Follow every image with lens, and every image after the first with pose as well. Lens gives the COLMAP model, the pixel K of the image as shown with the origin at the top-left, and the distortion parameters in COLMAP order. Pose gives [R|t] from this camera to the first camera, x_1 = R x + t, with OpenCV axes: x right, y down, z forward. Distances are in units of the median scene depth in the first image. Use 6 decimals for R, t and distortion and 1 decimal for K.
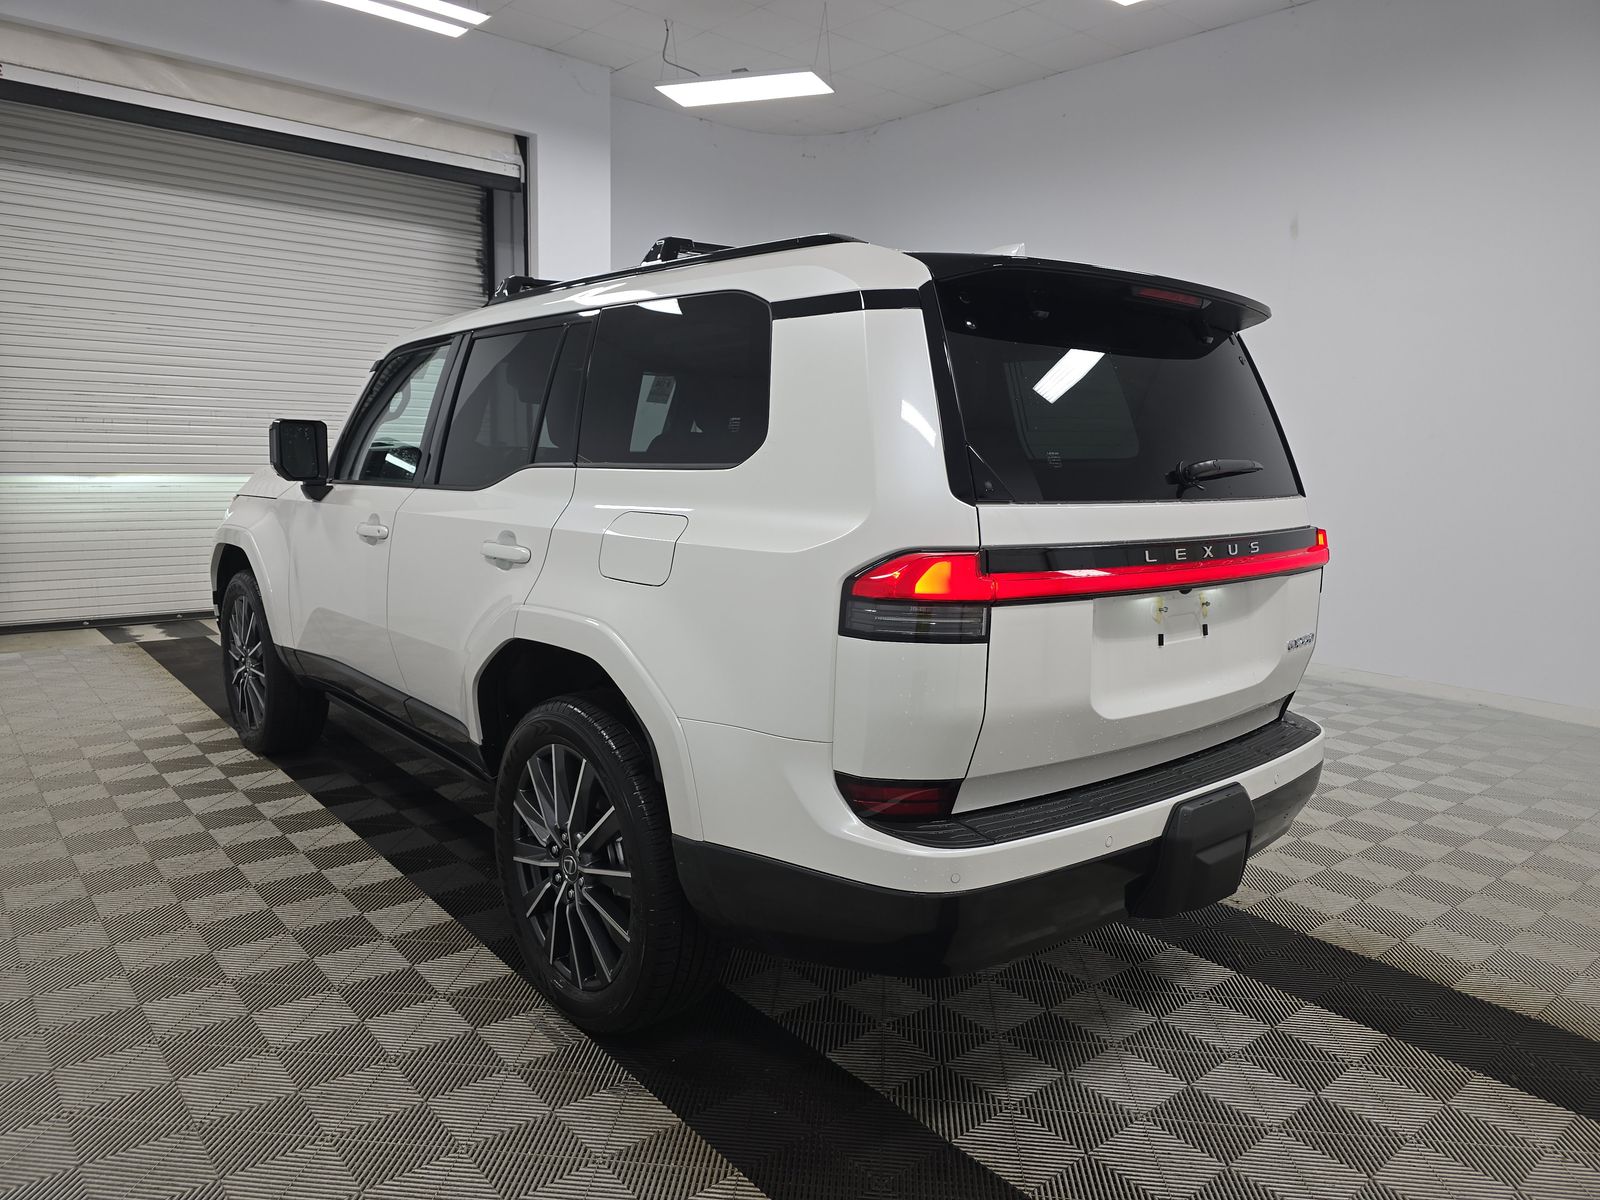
lens RADIAL K [[1081.6, 0, 799.0], [0, 1081.6, 601.2], [0, 0, 1]] dist [0.028486, -0.015396]
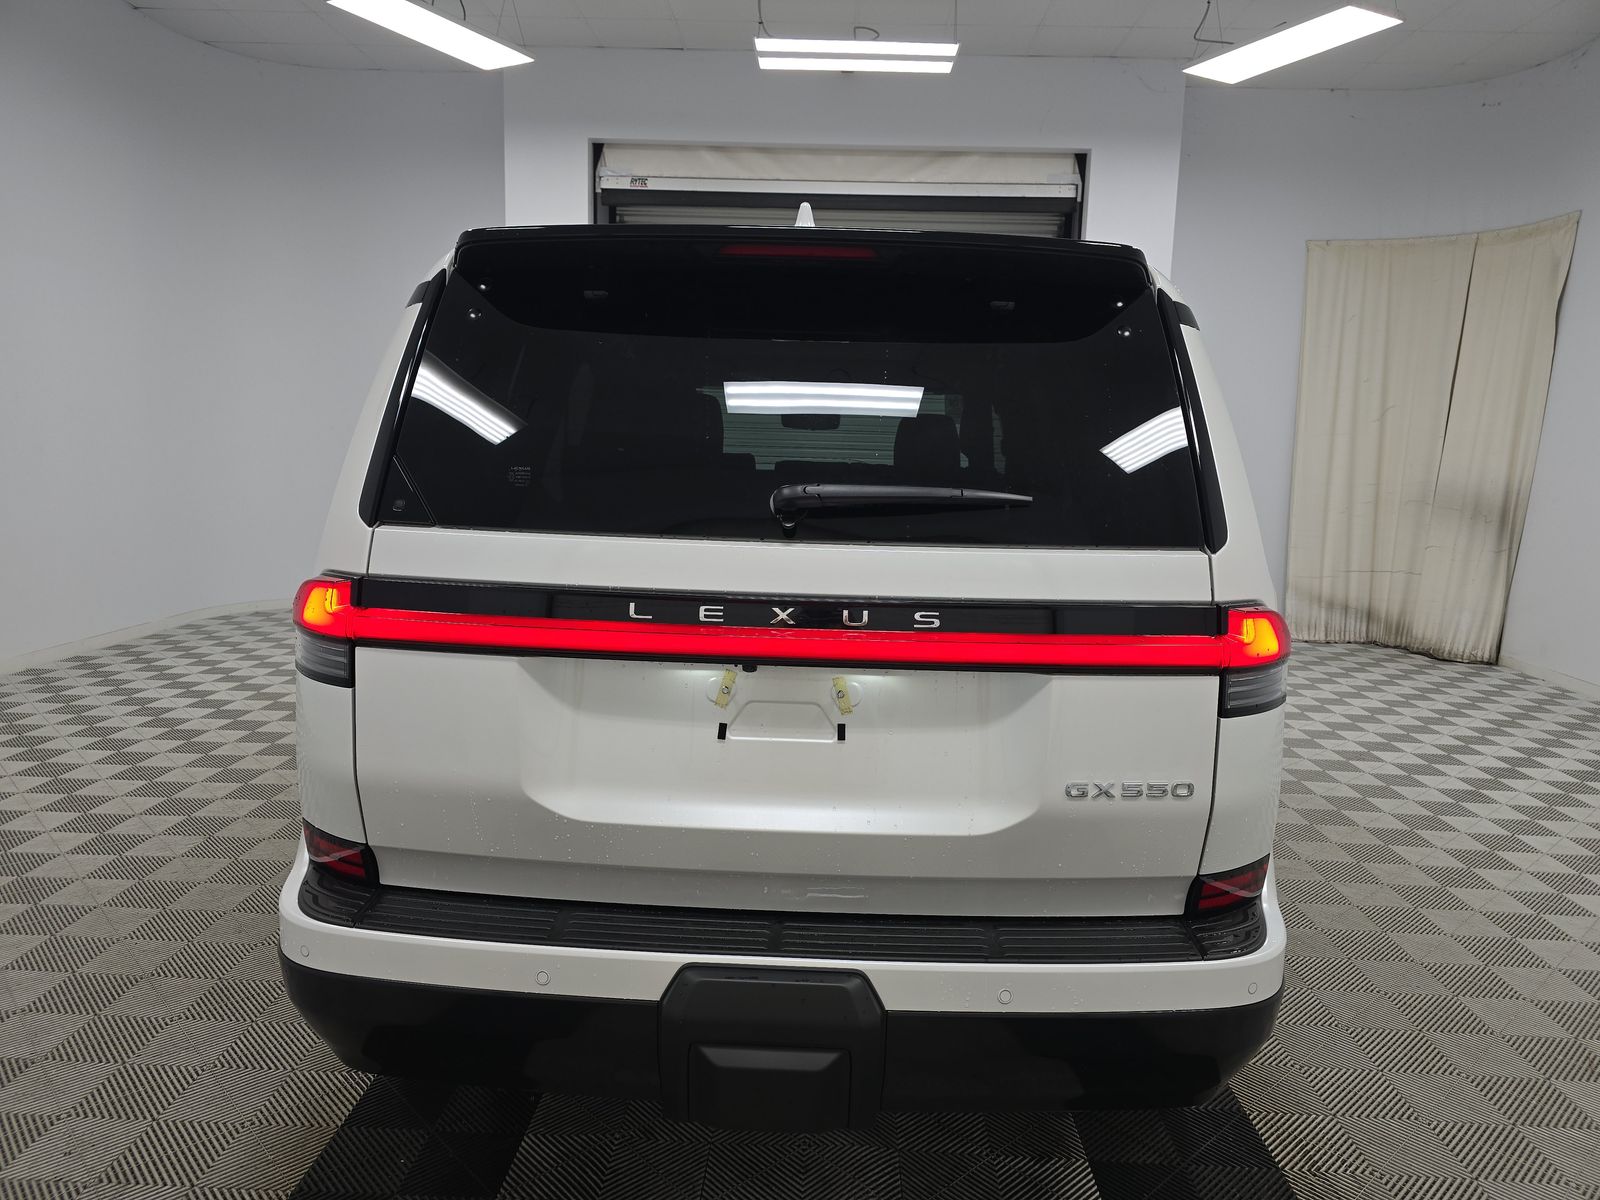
lens RADIAL K [[1081.6, 0, 803.4], [0, 1081.6, 598.9], [0, 0, 1]] dist [0.028486, -0.015396]
pose [[0.749385, 0.084262, -0.656751, 0.794411], [-0.103950, 0.994542, 0.008989, -0.060212], [0.653924, 0.061533, 0.754053, 0.468400]]
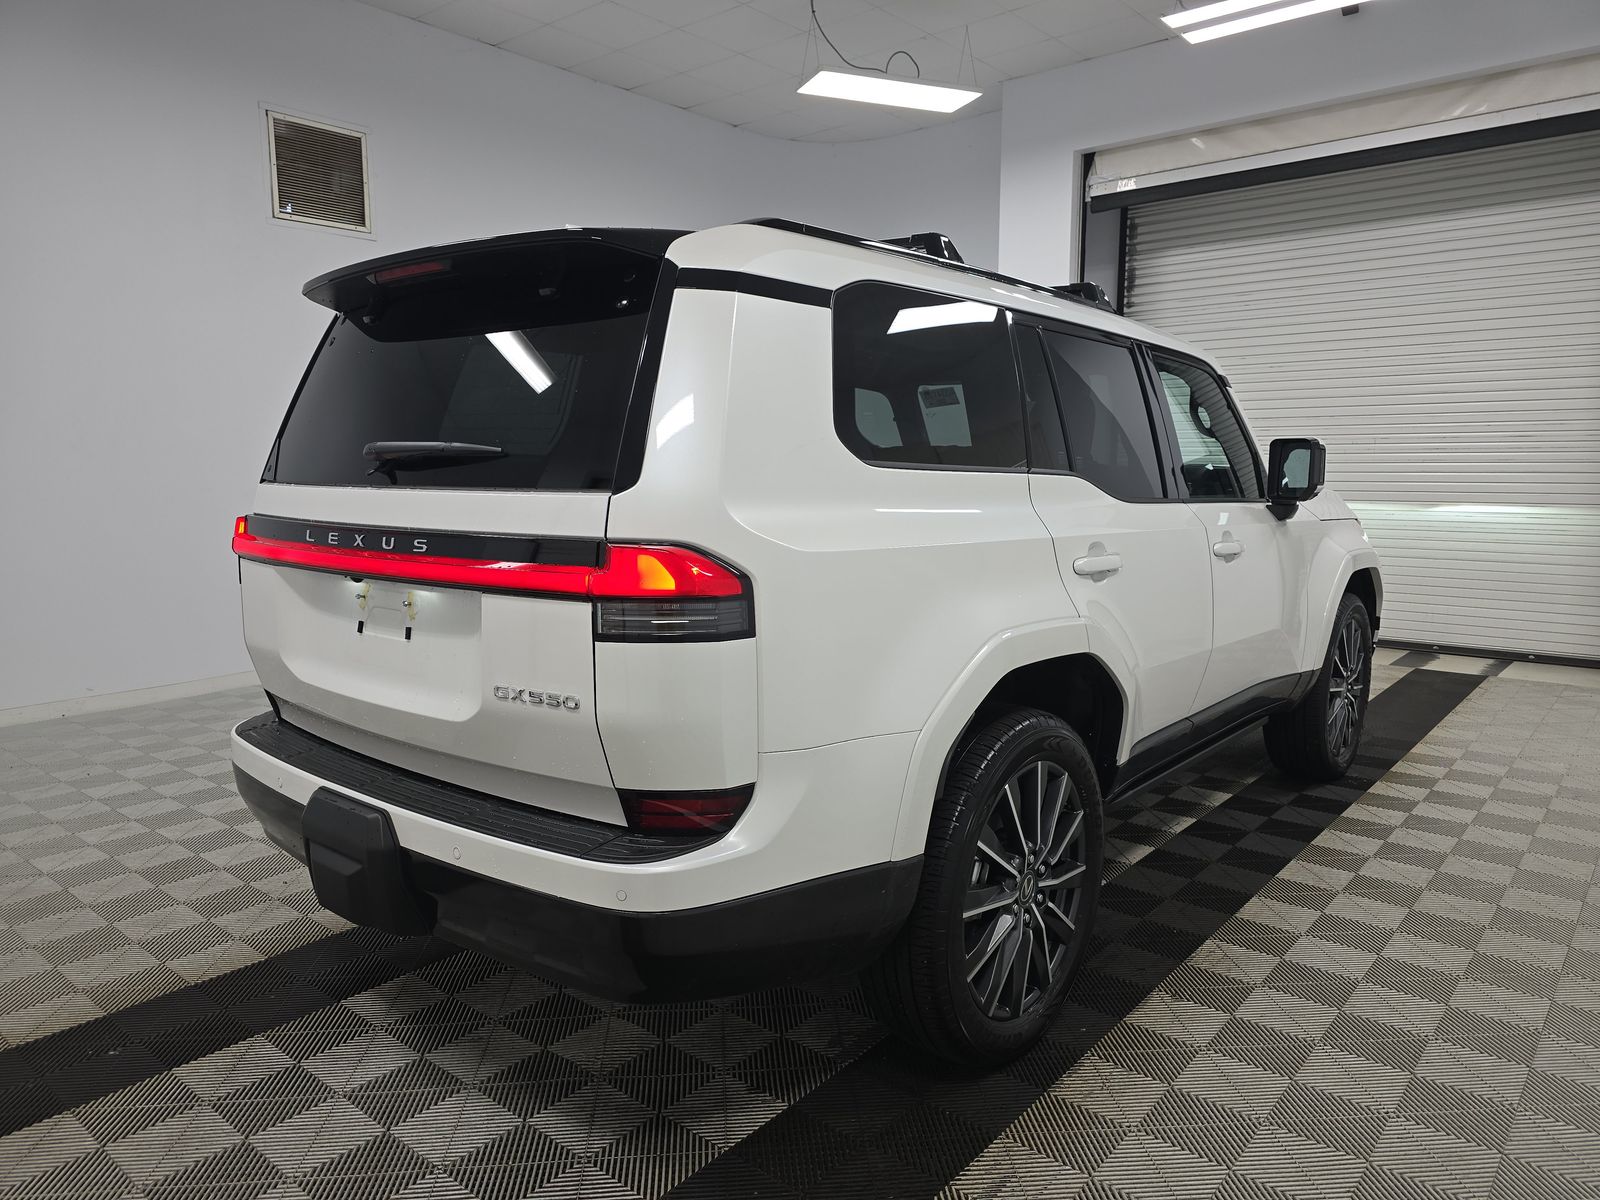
lens RADIAL K [[1081.6, 0, 811.2], [0, 1081.6, 599.1], [0, 0, 1]] dist [0.028486, -0.015396]
pose [[0.188089, 0.097168, -0.977333, 1.307273], [-0.134946, 0.988213, 0.072280, -0.110517], [0.972837, 0.118292, 0.198985, 1.141373]]
